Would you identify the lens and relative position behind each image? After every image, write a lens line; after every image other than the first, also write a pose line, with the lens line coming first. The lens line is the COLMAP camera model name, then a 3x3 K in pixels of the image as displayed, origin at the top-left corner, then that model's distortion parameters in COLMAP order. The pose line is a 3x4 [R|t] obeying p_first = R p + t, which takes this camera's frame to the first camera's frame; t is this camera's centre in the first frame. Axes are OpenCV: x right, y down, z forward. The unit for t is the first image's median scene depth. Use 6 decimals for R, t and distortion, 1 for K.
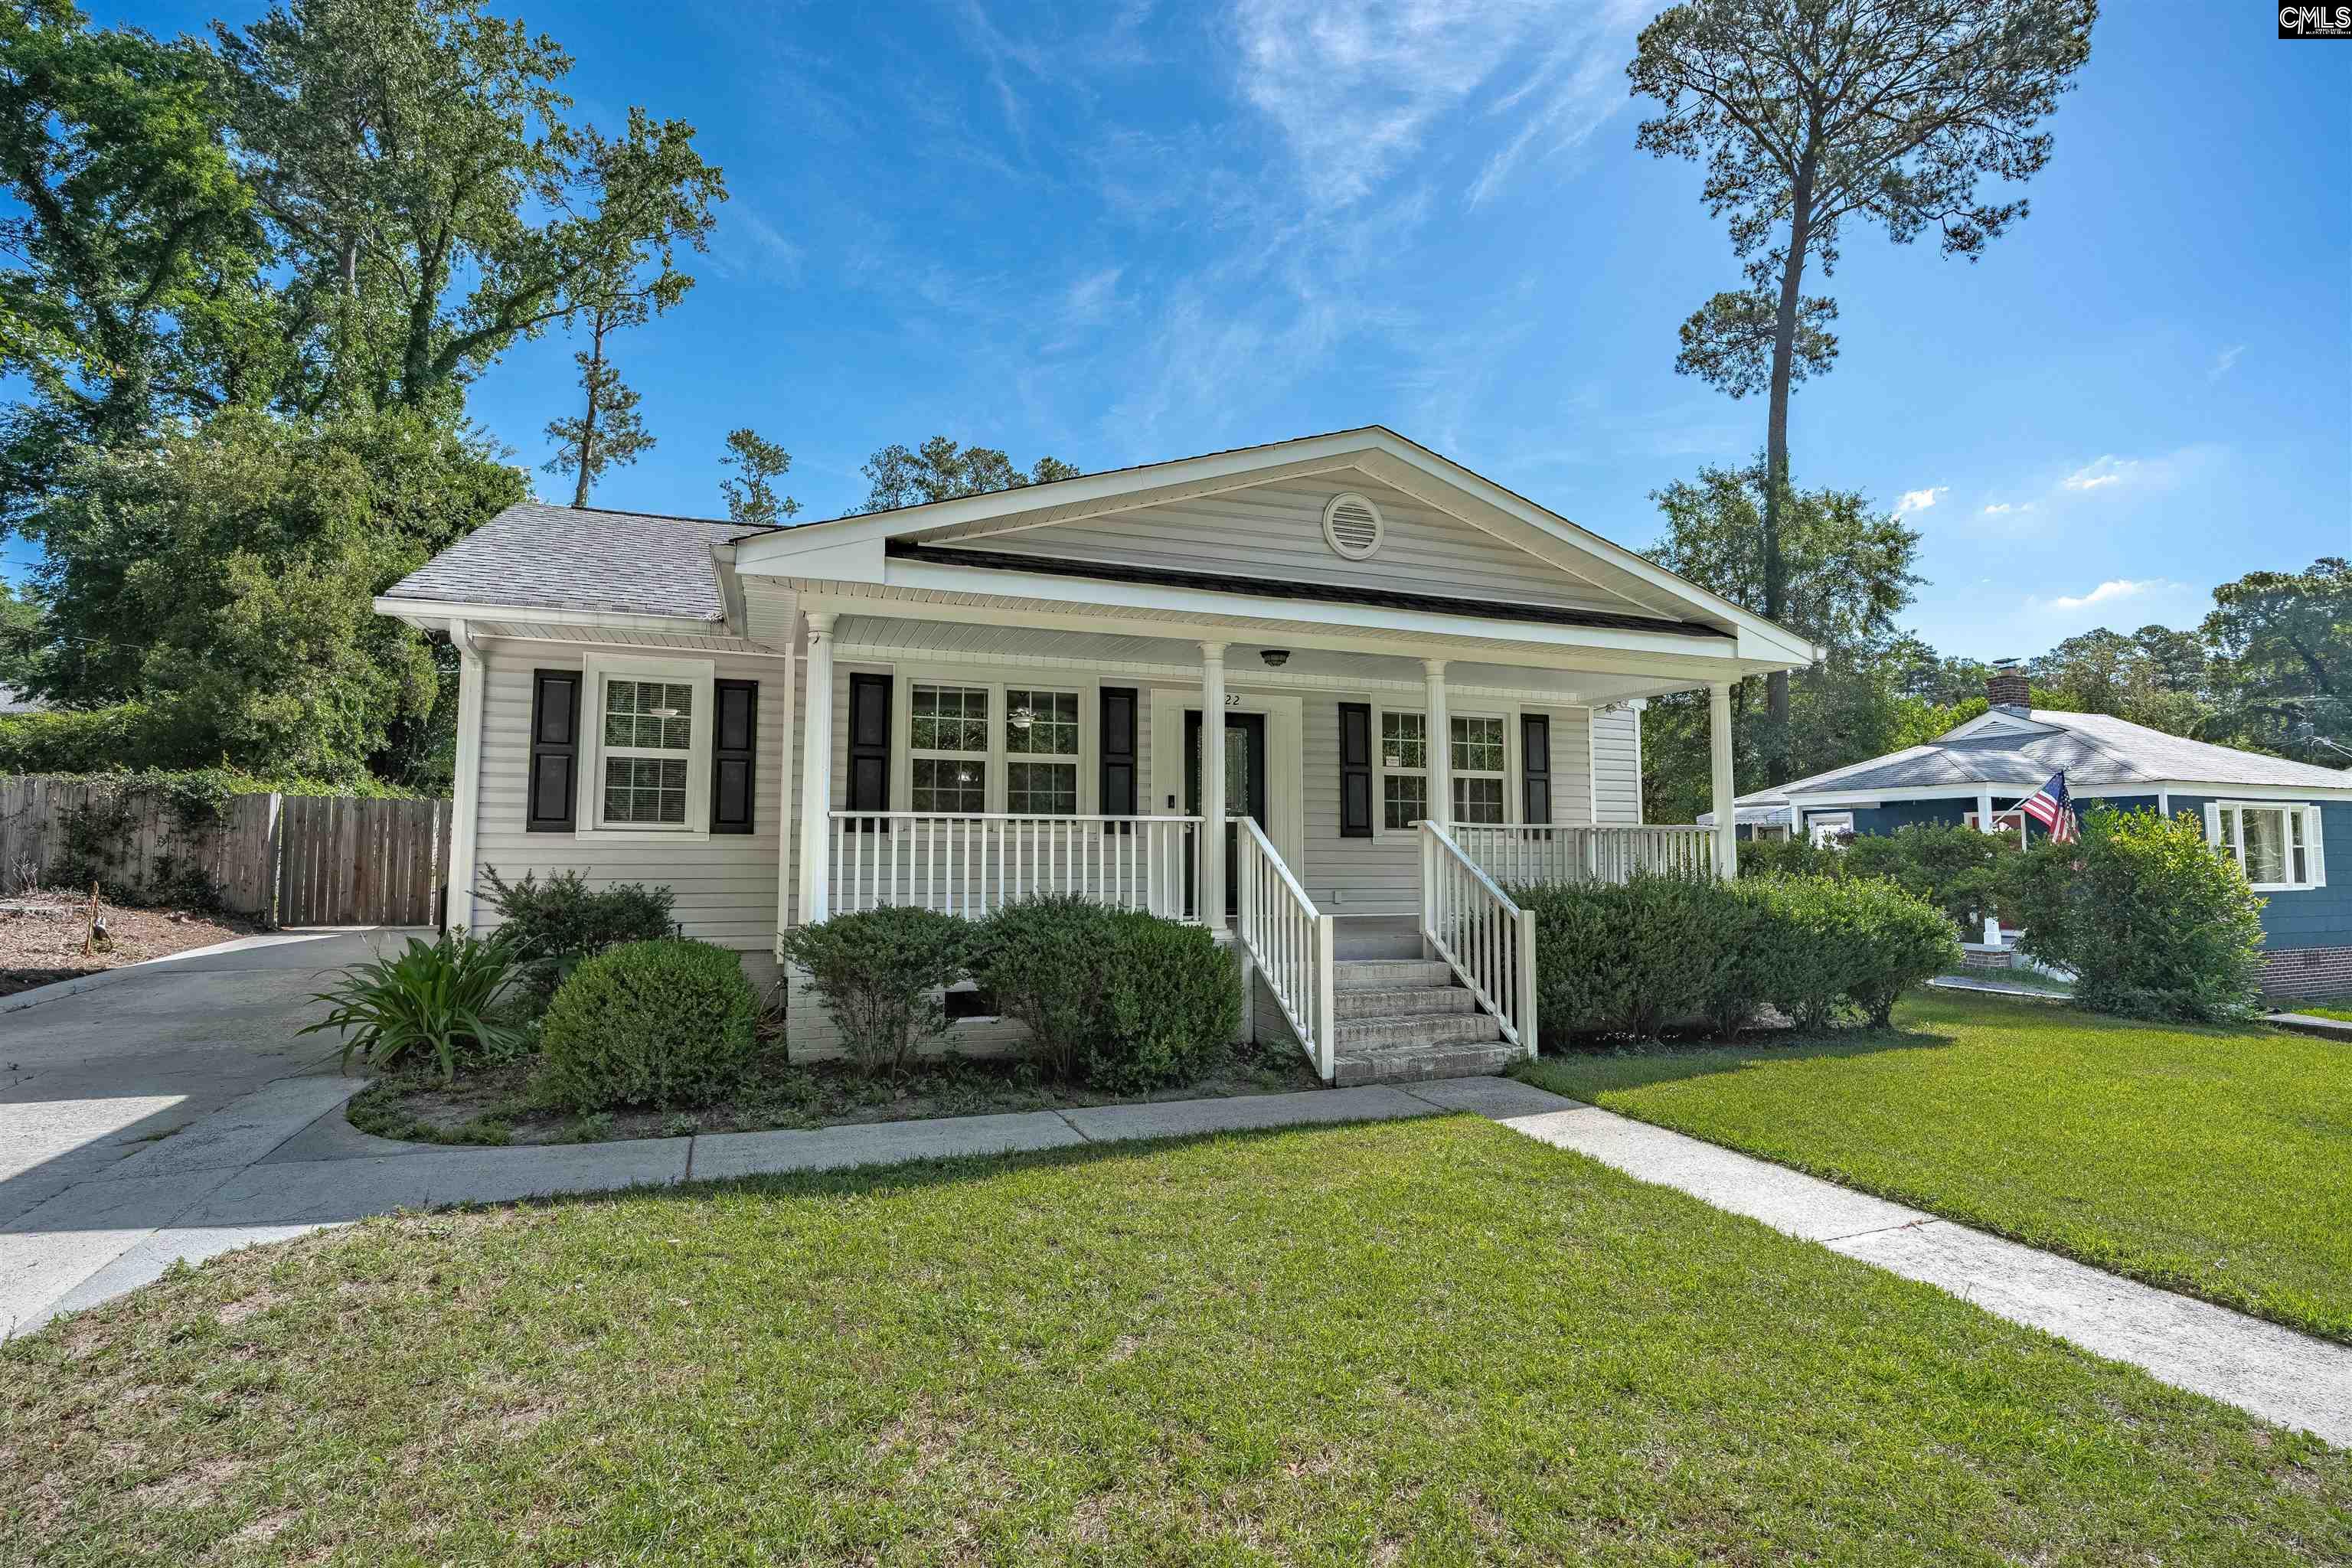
lens RADIAL K [[1084.9, 0, 1169.6], [0, 1084.9, 773.6], [0, 0, 1]] dist [-0.023433, 0.003990]
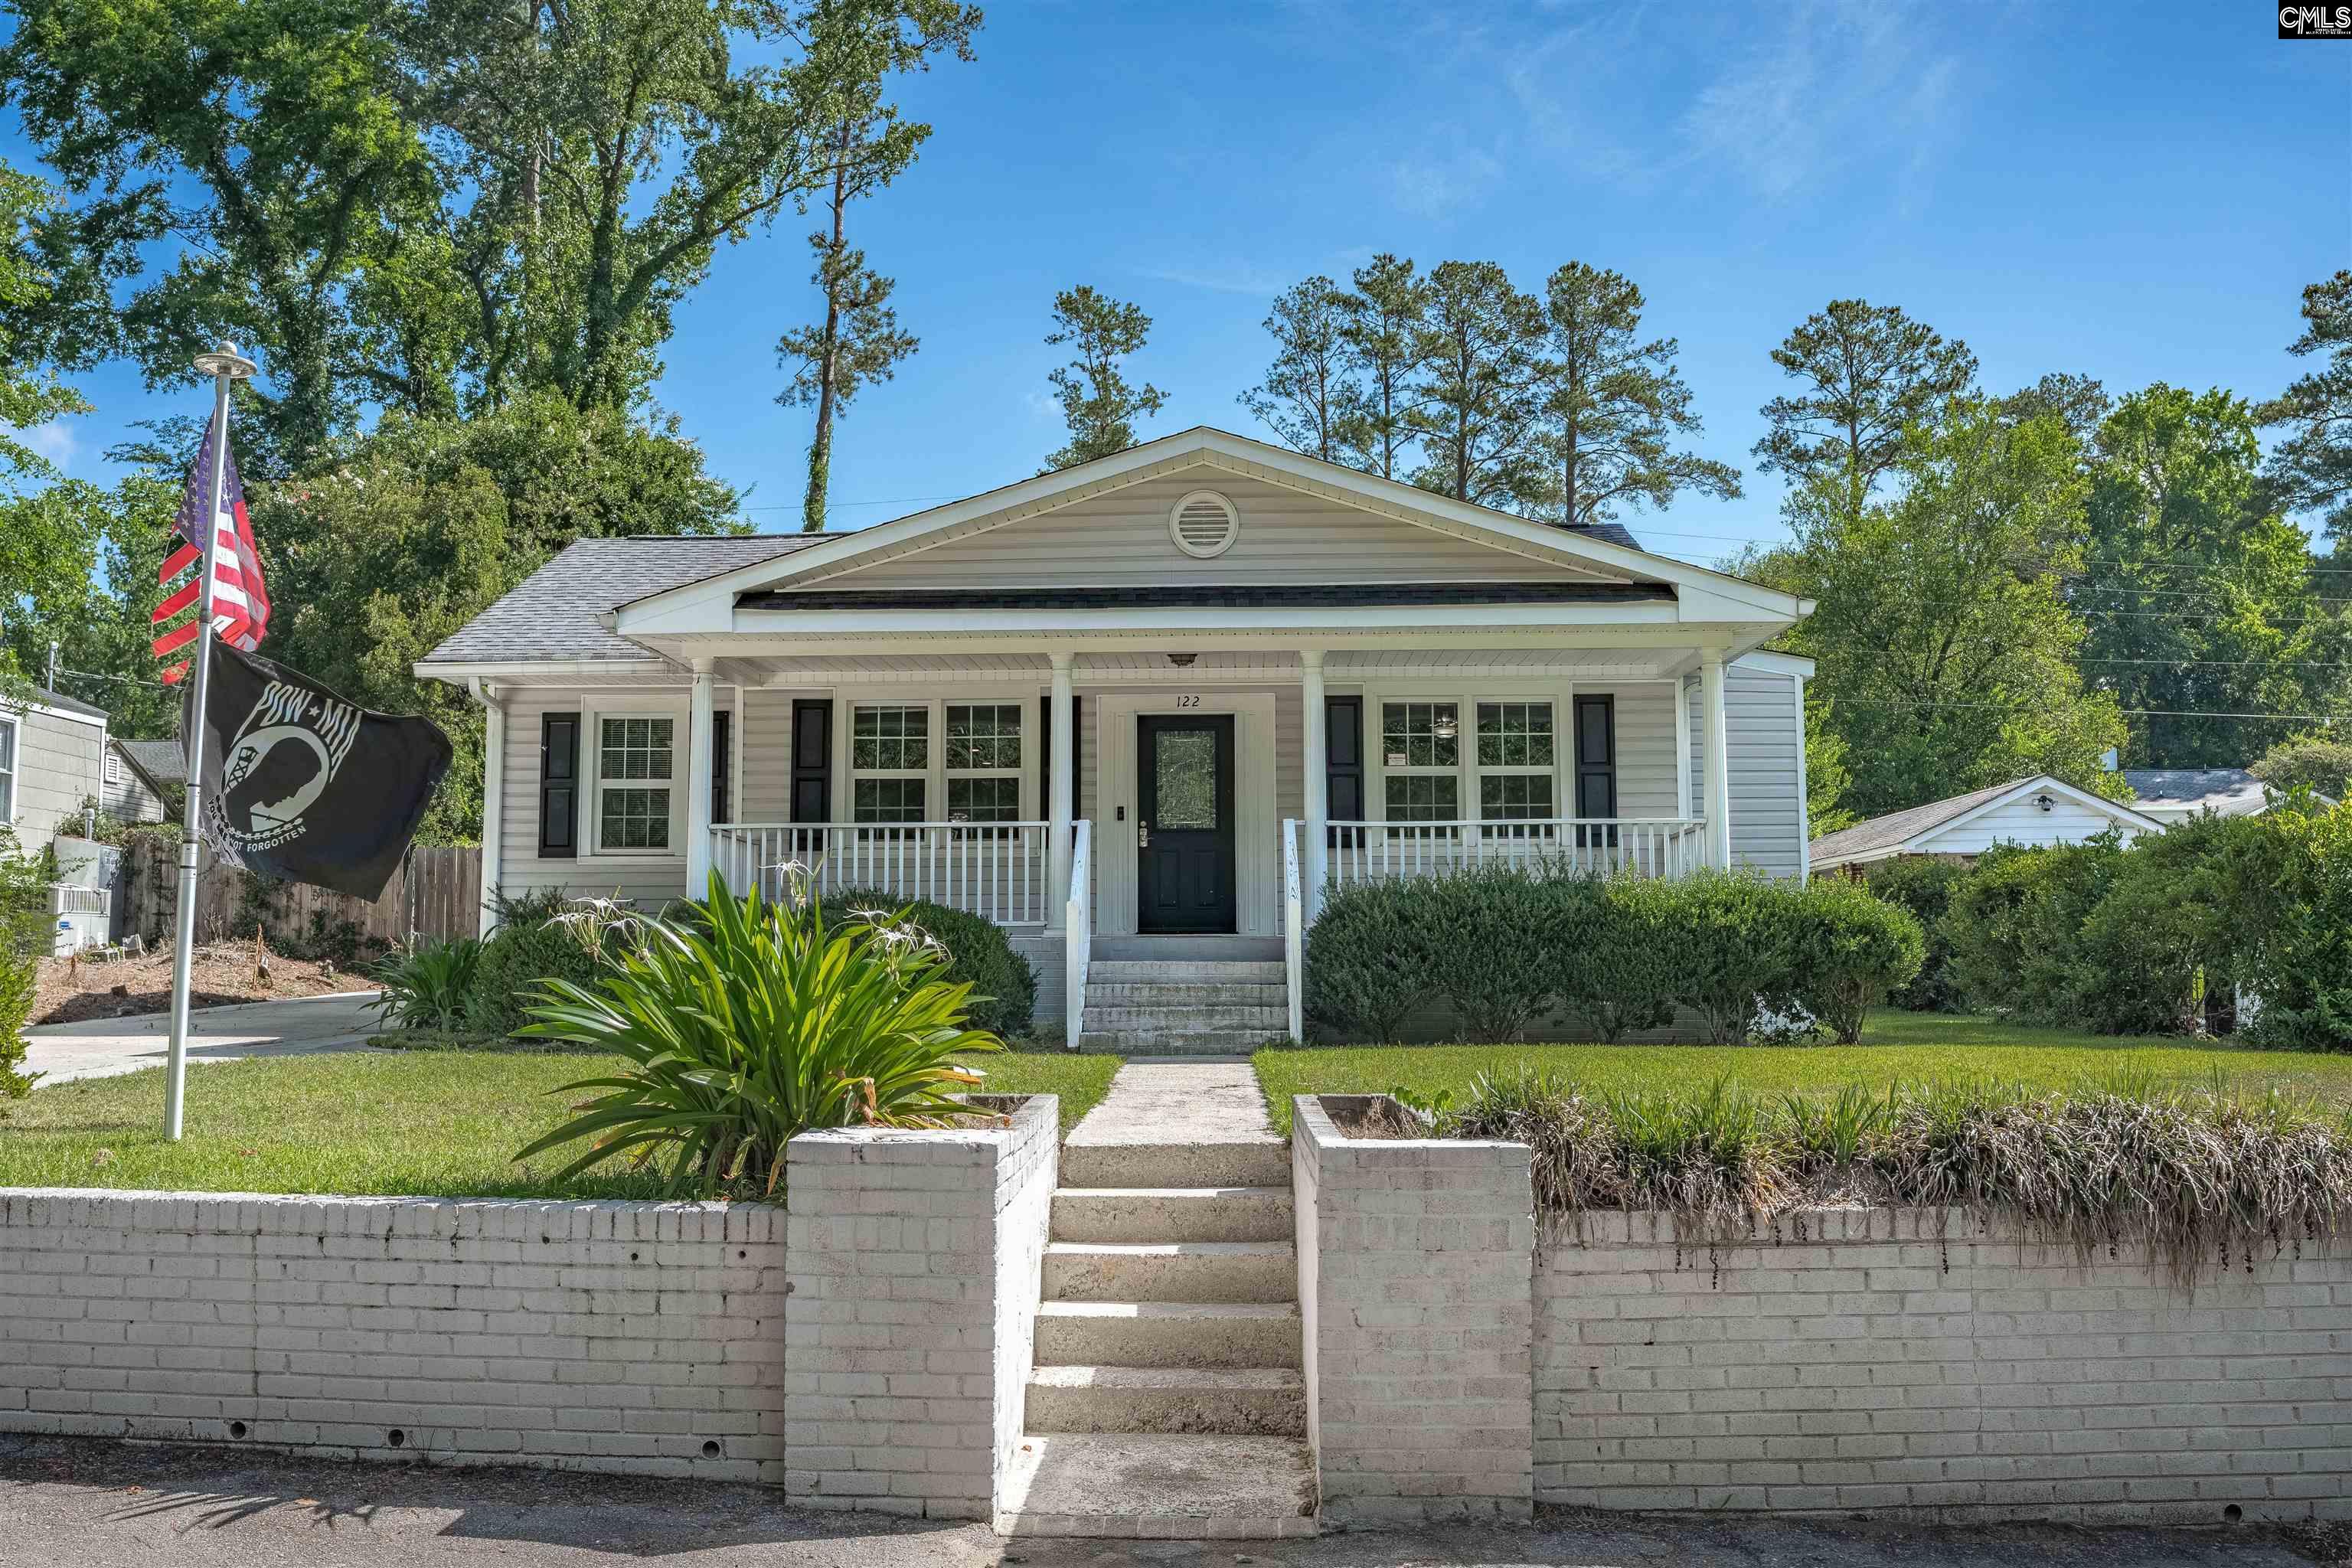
lens RADIAL K [[1940.9, 0, 1178.2], [0, 1940.9, 788.3], [0, 0, 1]] dist [-0.053311, -0.004394]
pose [[0.932336, -0.040377, -0.359332, 0.352771], [0.035934, 0.999173, -0.019036, 0.020446], [0.359804, 0.004835, 0.933015, -0.300041]]
